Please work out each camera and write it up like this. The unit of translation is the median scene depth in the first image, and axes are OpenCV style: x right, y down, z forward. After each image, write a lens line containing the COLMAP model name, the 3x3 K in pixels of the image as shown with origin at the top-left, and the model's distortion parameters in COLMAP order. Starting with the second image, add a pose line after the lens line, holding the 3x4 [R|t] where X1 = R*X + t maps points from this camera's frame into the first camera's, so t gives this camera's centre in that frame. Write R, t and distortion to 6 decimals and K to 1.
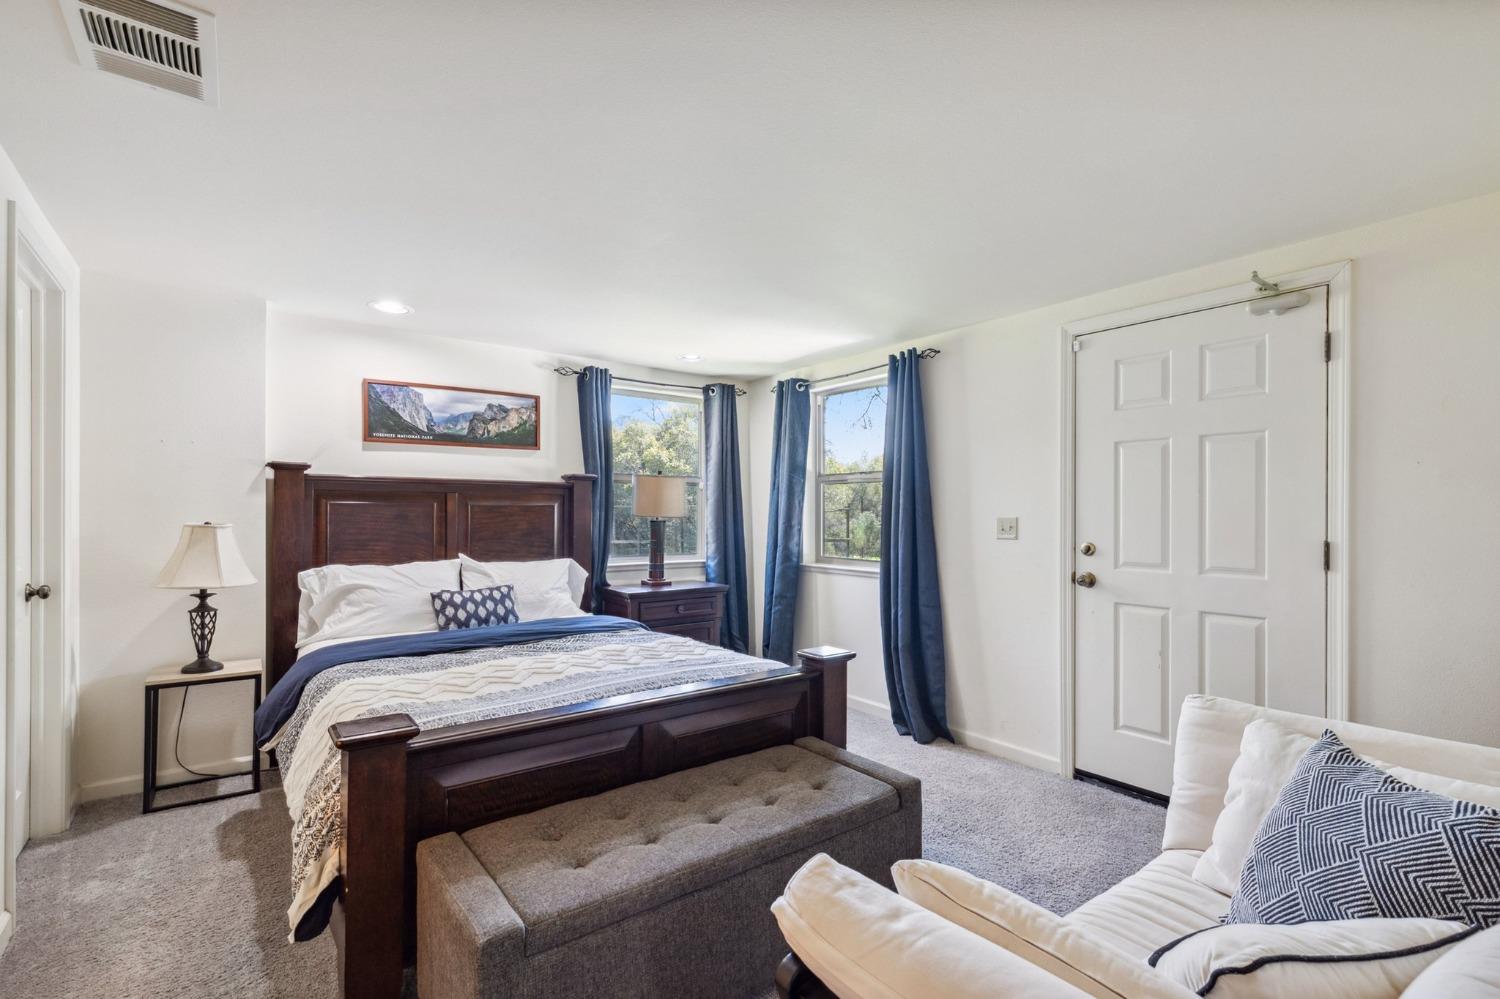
lens RADIAL K [[679.0, 0, 761.2], [0, 679.0, 511.3], [0, 0, 1]] dist [0.005702, -0.000676]
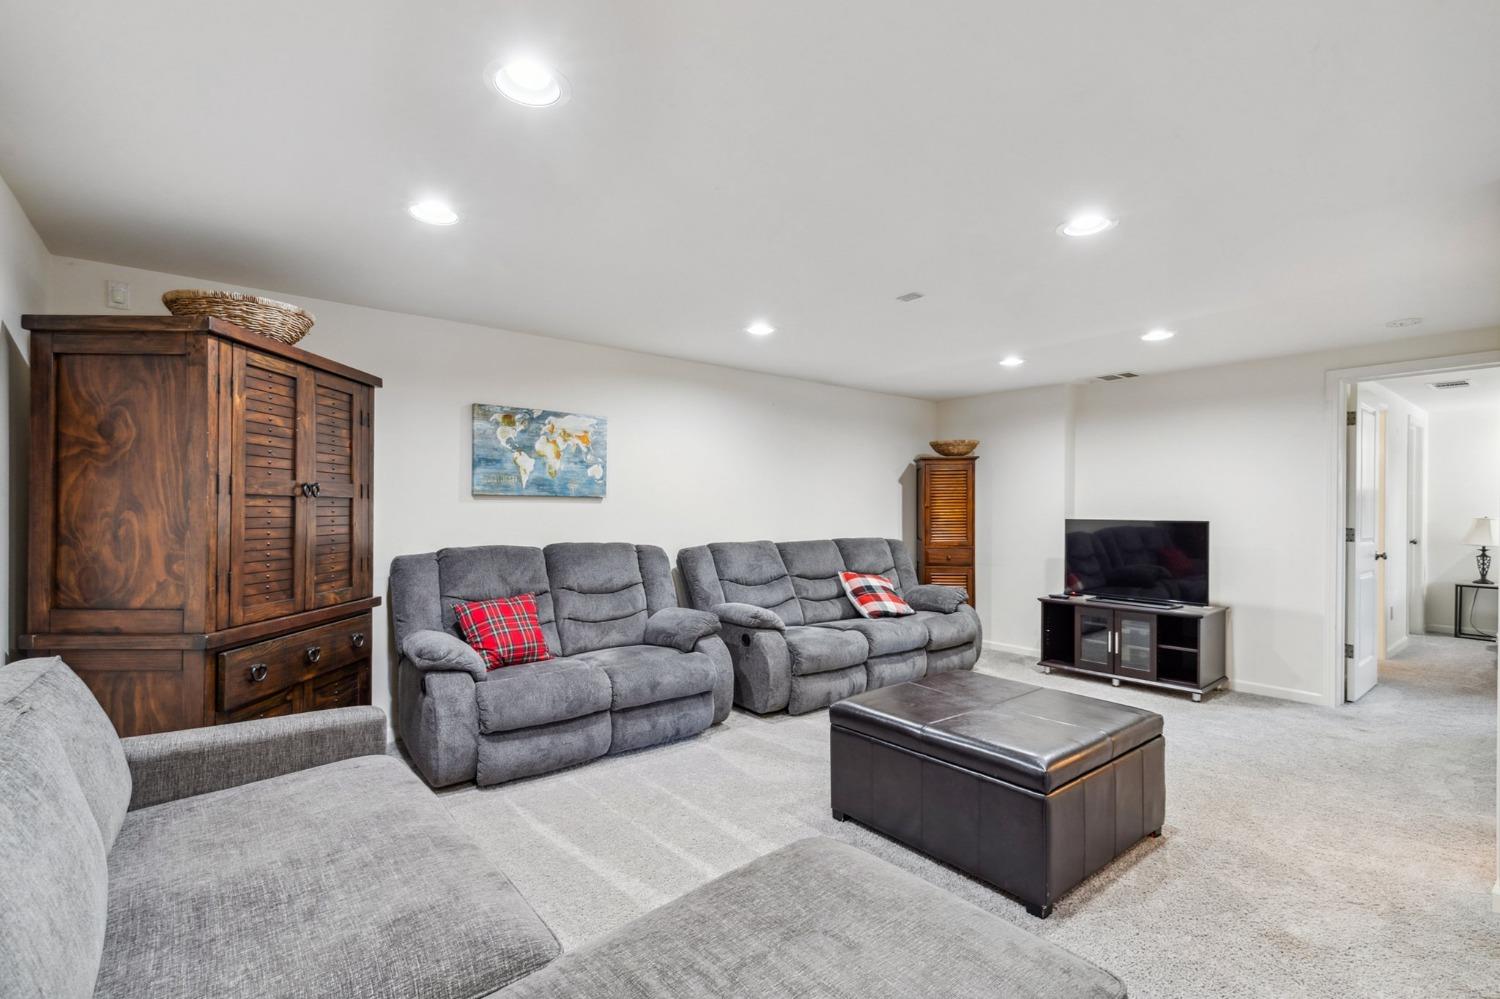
lens RADIAL K [[679.0, 0, 757.3], [0, 679.0, 506.6], [0, 0, 1]] dist [0.005702, -0.000676]
pose [[0.062181, -0.005450, -0.998050, 1.242988], [0.005690, 0.999971, -0.005106, -0.018187], [0.998049, -0.005361, 0.062210, -1.485722]]
